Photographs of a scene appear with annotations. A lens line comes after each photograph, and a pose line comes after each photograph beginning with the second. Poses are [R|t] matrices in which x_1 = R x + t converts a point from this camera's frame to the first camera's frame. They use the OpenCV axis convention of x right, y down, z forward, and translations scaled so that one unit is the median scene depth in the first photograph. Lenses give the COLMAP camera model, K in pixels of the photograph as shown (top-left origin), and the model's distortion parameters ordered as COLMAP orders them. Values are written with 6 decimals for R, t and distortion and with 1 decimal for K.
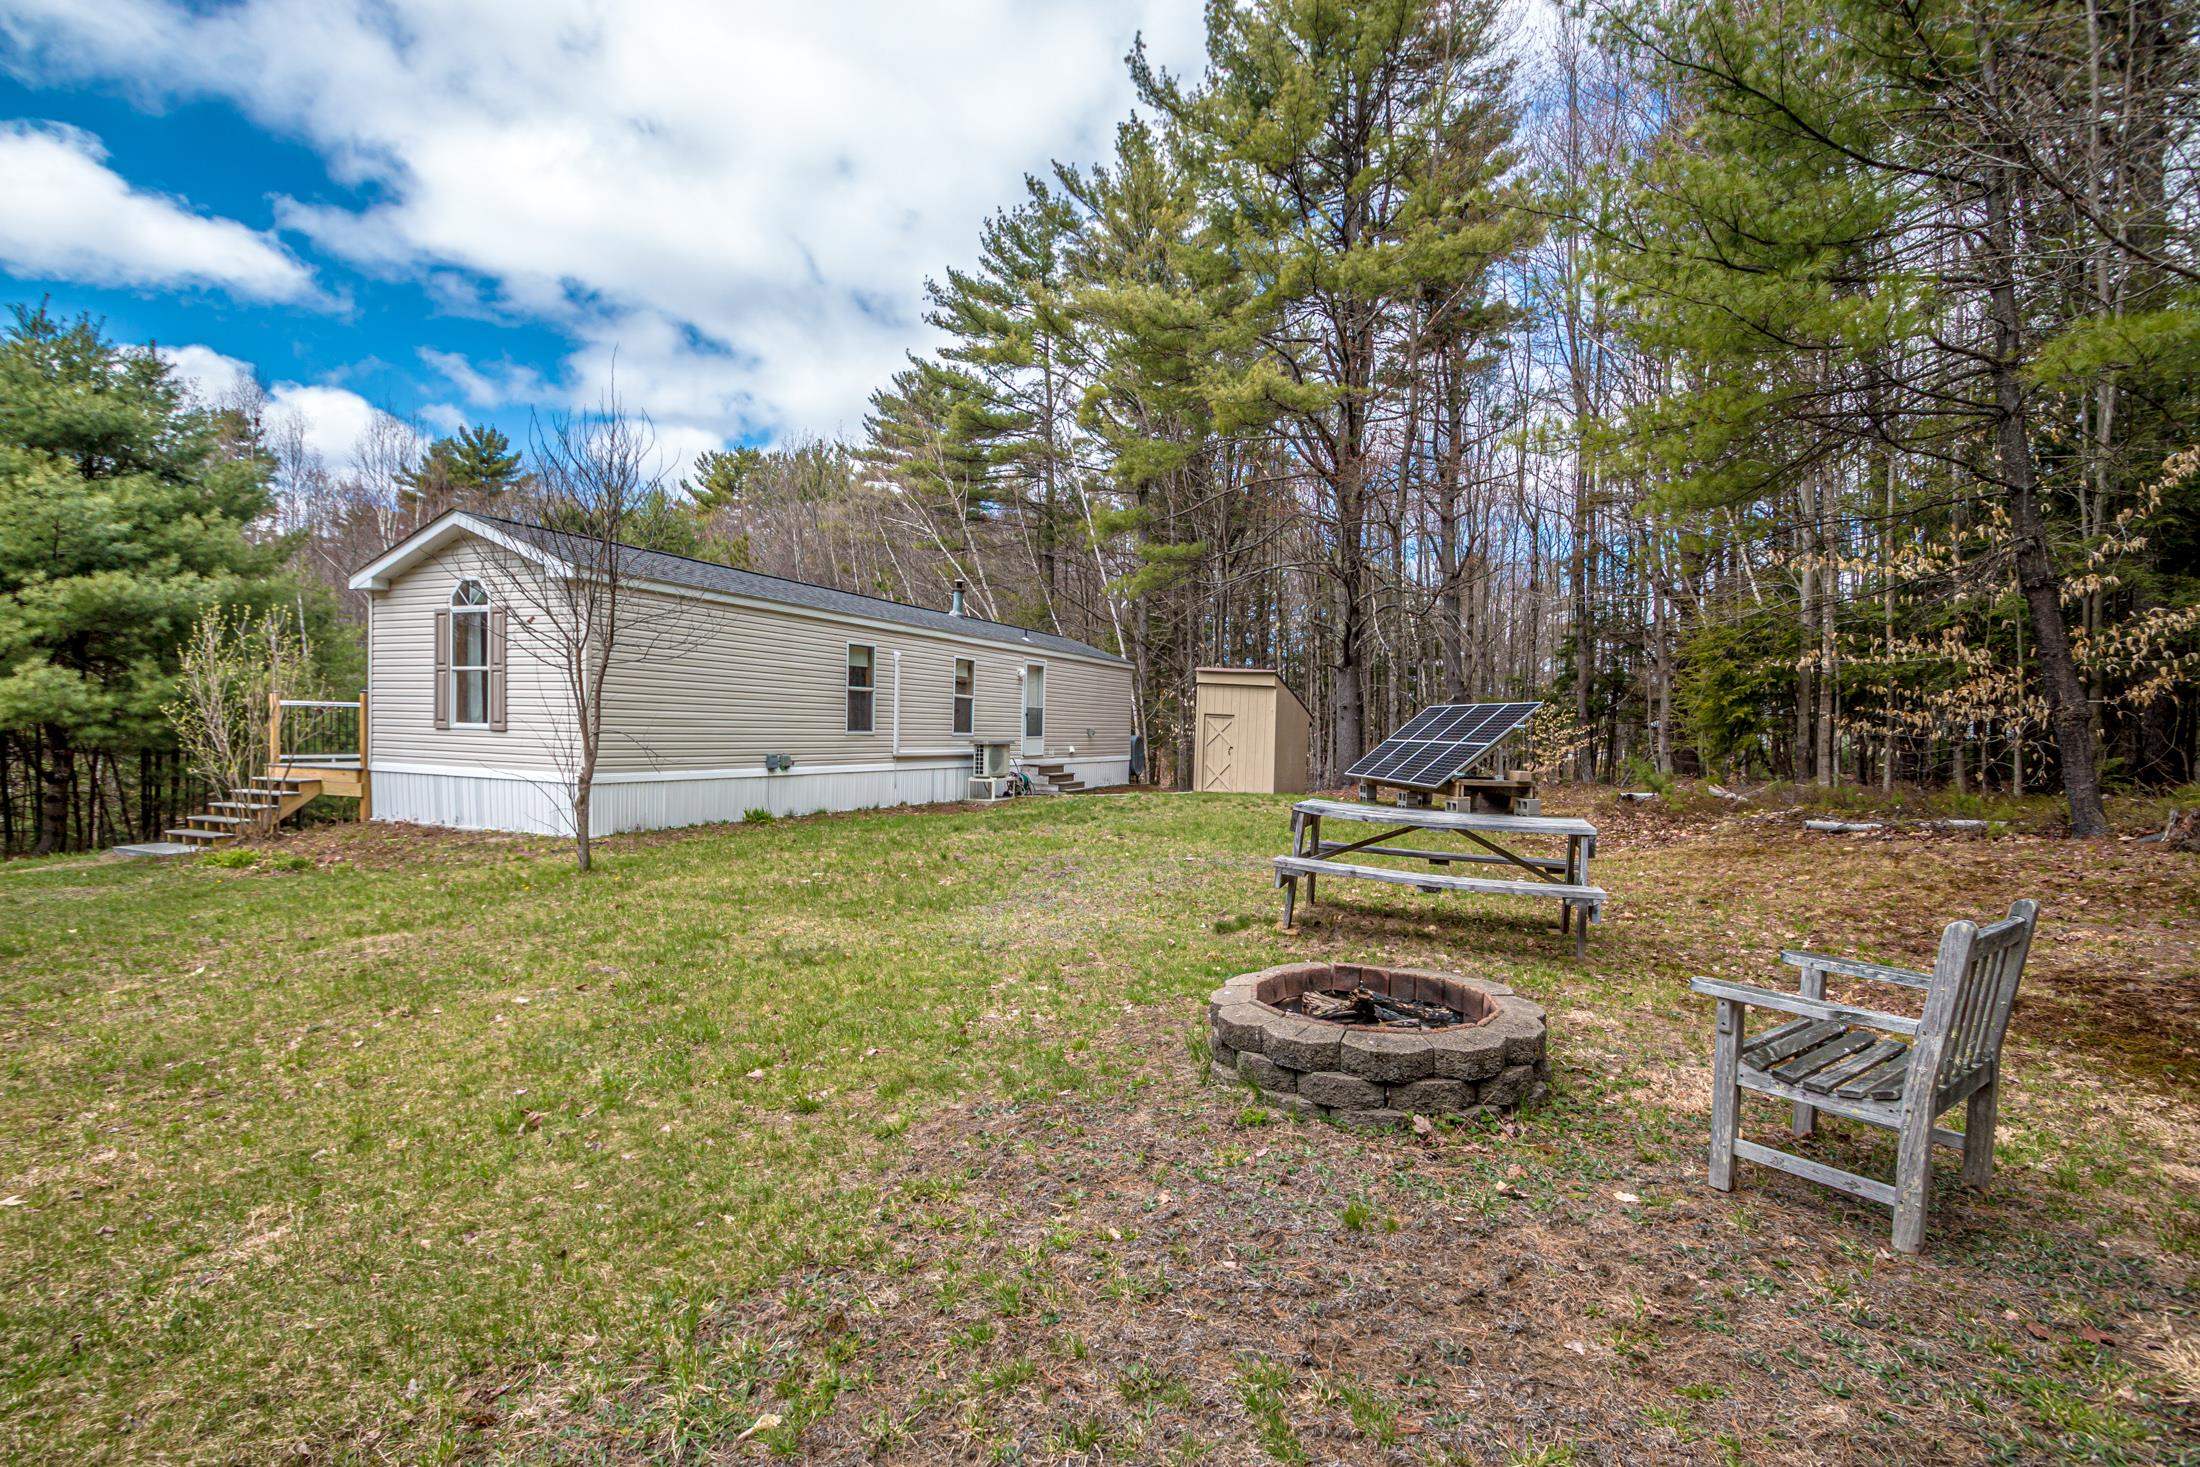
lens RADIAL K [[1069.1, 0, 1111.5], [0, 1069.1, 752.4], [0, 0, 1]] dist [0.006719, -0.015182]
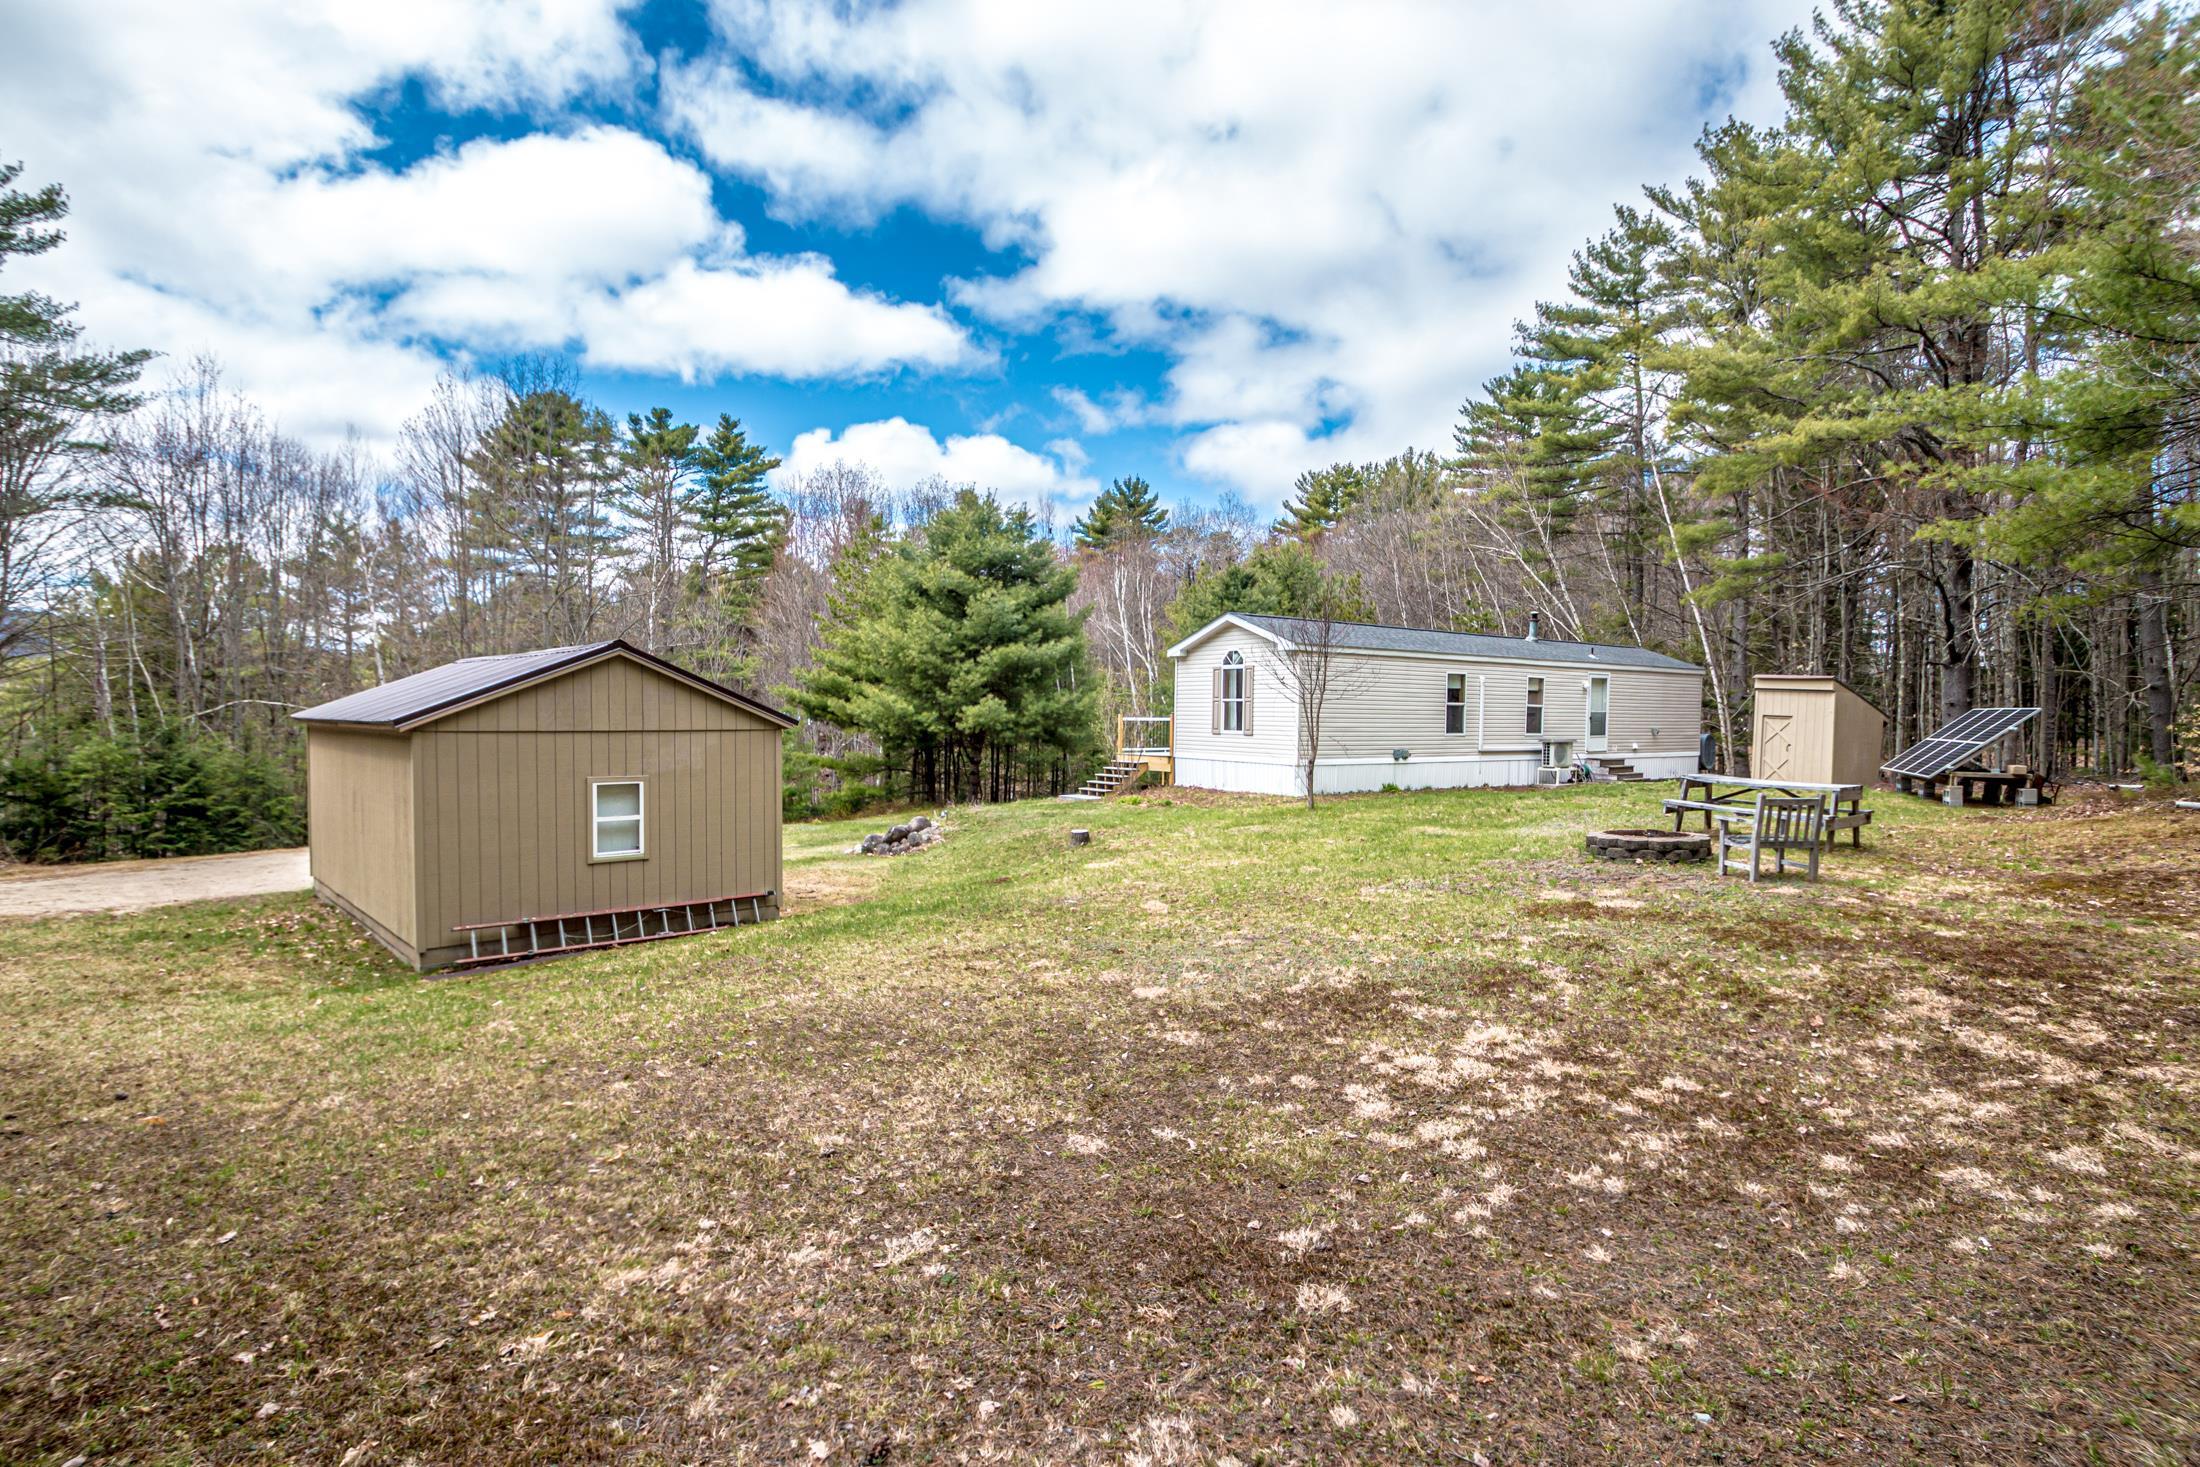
lens RADIAL K [[1154.3, 0, 1103.3], [0, 1154.3, 753.2], [0, 0, 1]] dist [0.029441, -0.000887]
pose [[0.869307, 0.005629, -0.494240, 0.090142], [-0.003817, 0.999982, 0.004676, 0.001055], [0.494258, -0.002178, 0.869313, -0.428955]]
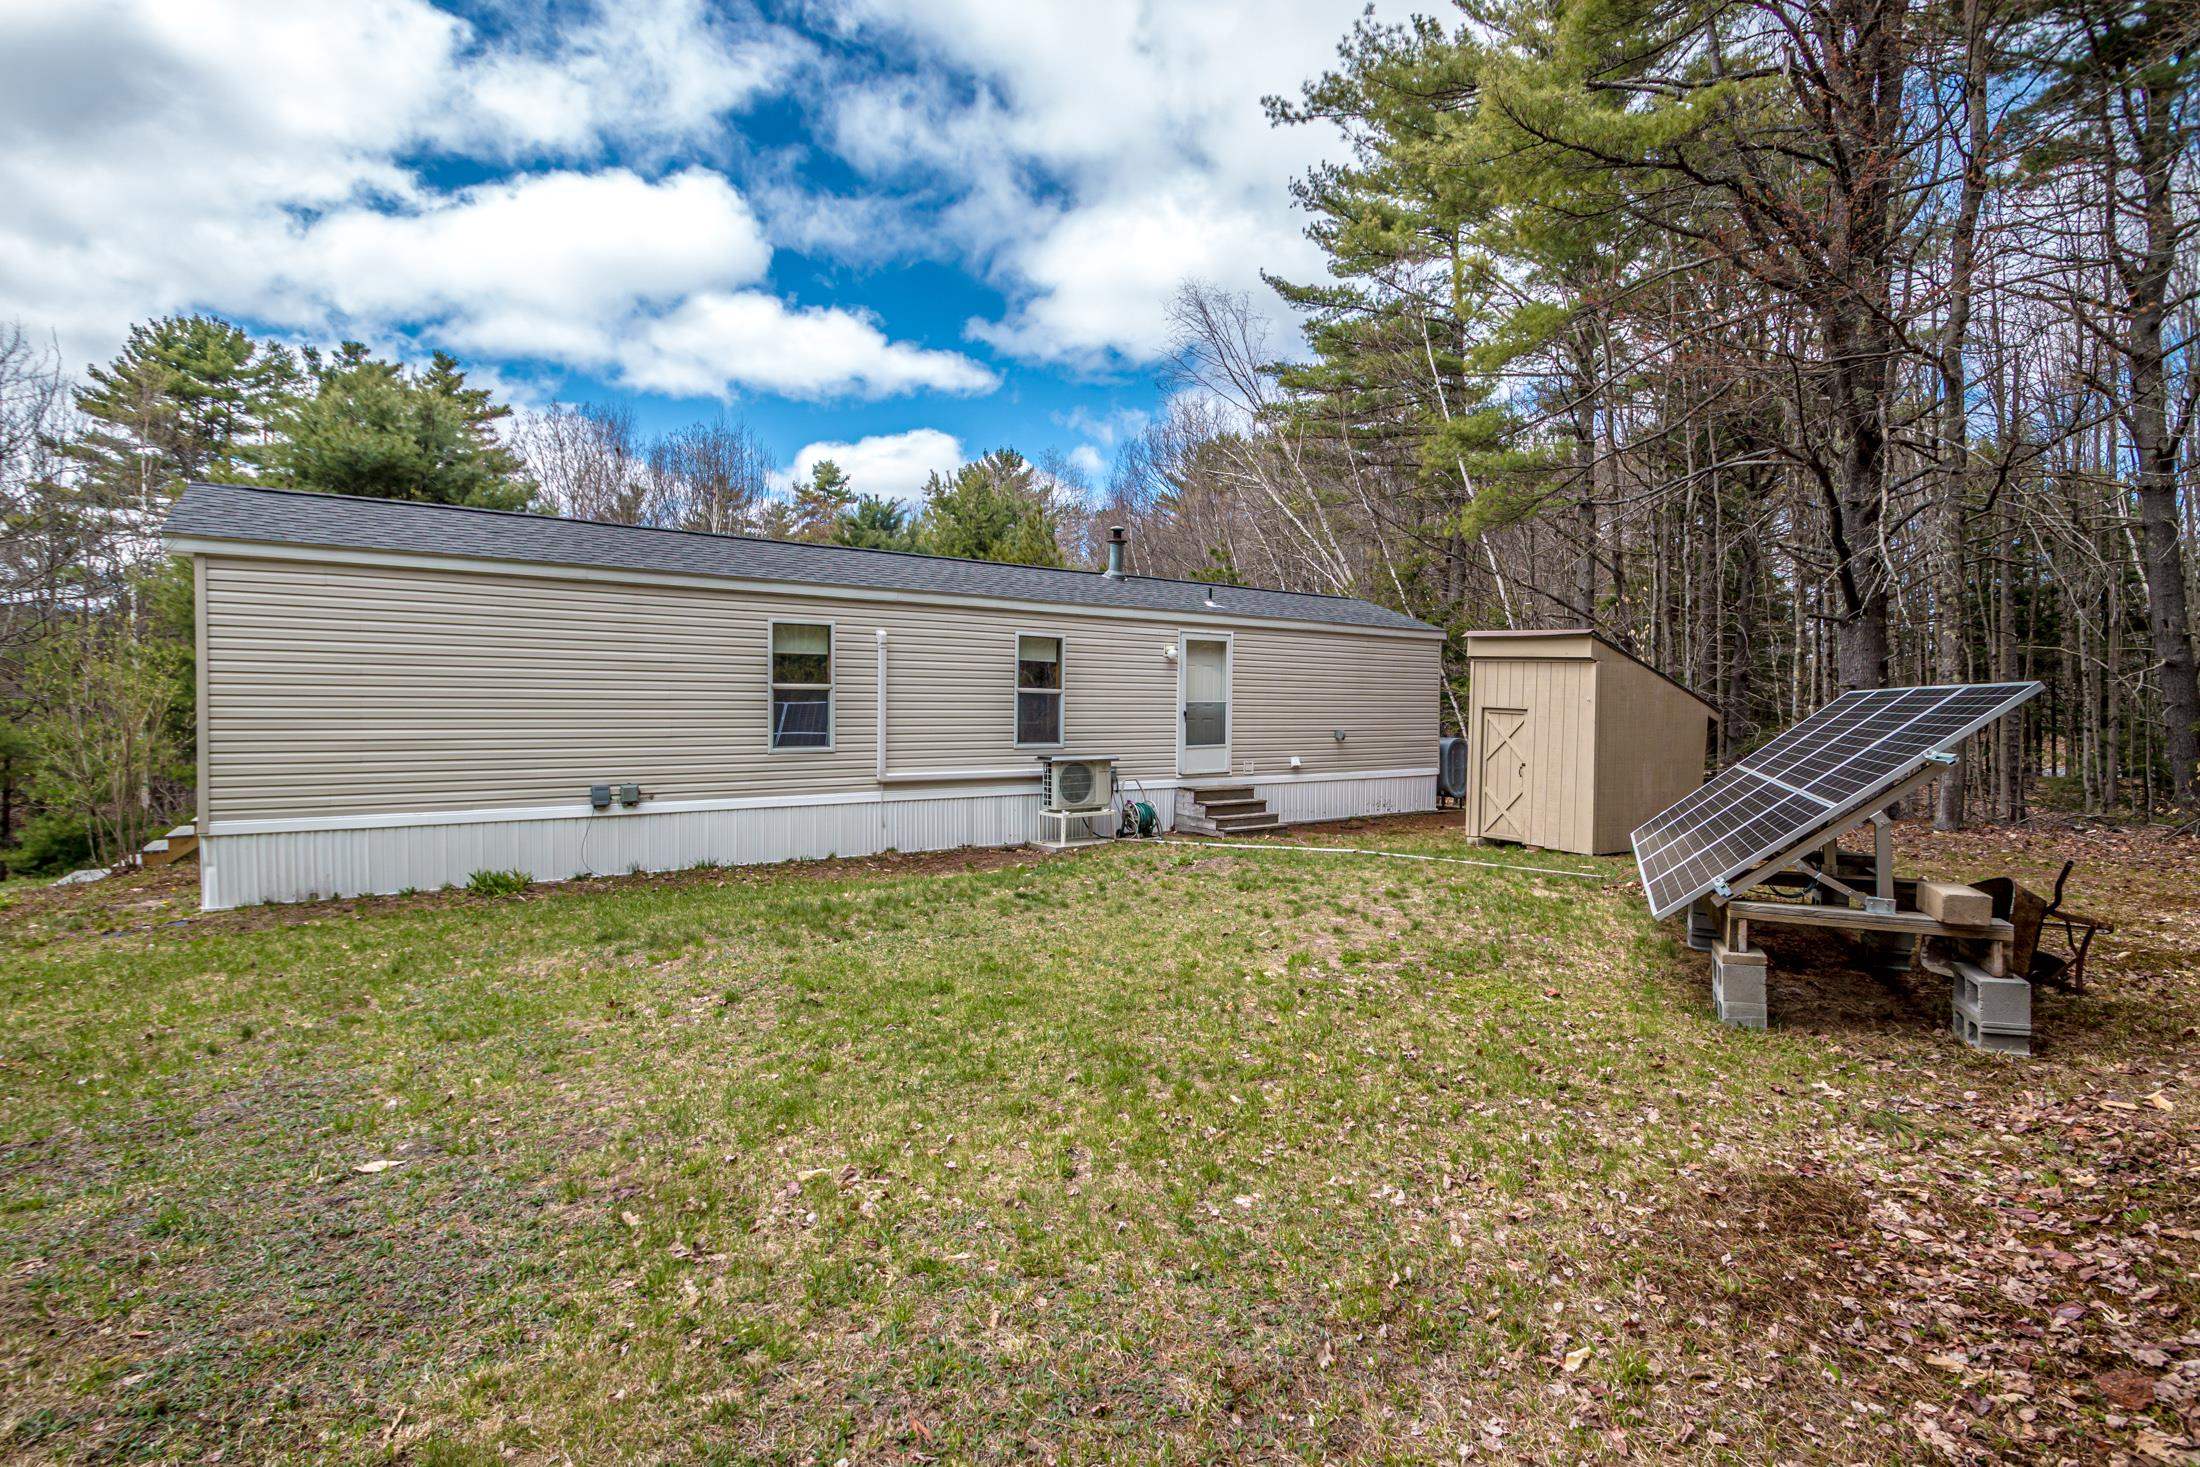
lens RADIAL K [[1069.1, 0, 1104.0], [0, 1069.1, 731.2], [0, 0, 1]] dist [0.006719, -0.015182]
pose [[0.858369, -0.004421, -0.513014, 0.214039], [0.000922, 0.999975, -0.007076, -0.018427], [0.513032, 0.005601, 0.858351, 0.369366]]
